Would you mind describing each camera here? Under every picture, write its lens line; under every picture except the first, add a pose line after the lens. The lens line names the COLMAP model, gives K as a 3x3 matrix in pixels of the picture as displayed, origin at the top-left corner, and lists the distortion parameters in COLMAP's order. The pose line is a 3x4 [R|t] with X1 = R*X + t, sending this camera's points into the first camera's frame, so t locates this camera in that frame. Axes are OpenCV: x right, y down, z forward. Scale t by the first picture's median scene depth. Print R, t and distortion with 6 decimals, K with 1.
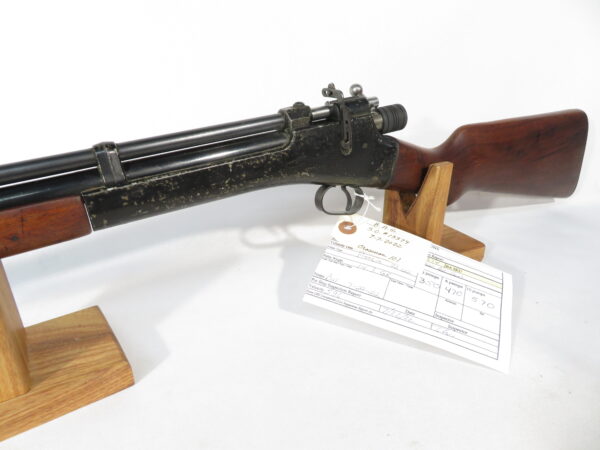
lens RADIAL K [[433.3, 0, 300.0], [0, 433.3, 225.0], [0, 0, 1]] dist [-0.002886, 0.001131]
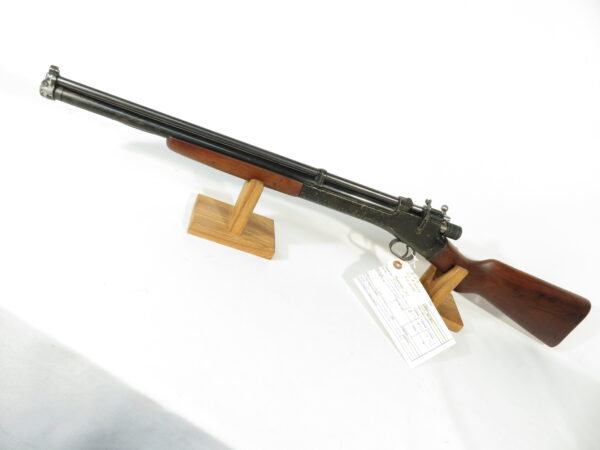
lens RADIAL K [[433.3, 0, 300.0], [0, 433.3, 225.0], [0, 0, 1]] dist [-0.002886, 0.001131]
pose [[0.769242, 0.594773, -0.233479, 0.137023], [-0.585923, 0.802372, 0.113553, -0.109115], [0.254875, 0.049451, 0.965709, -1.002543]]
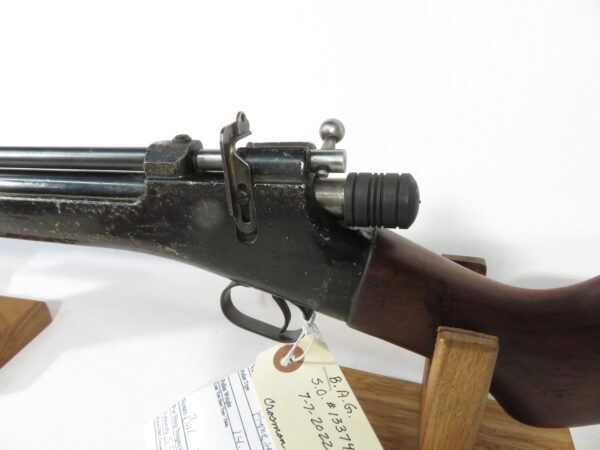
lens RADIAL K [[433.3, 0, 300.0], [0, 433.3, 225.0], [0, 0, 1]] dist [-0.002886, 0.001131]
pose [[0.679638, 0.310010, -0.664820, 0.519220], [-0.301622, 0.944251, 0.131965, -0.280126], [0.668668, 0.110836, 0.735254, 0.648382]]
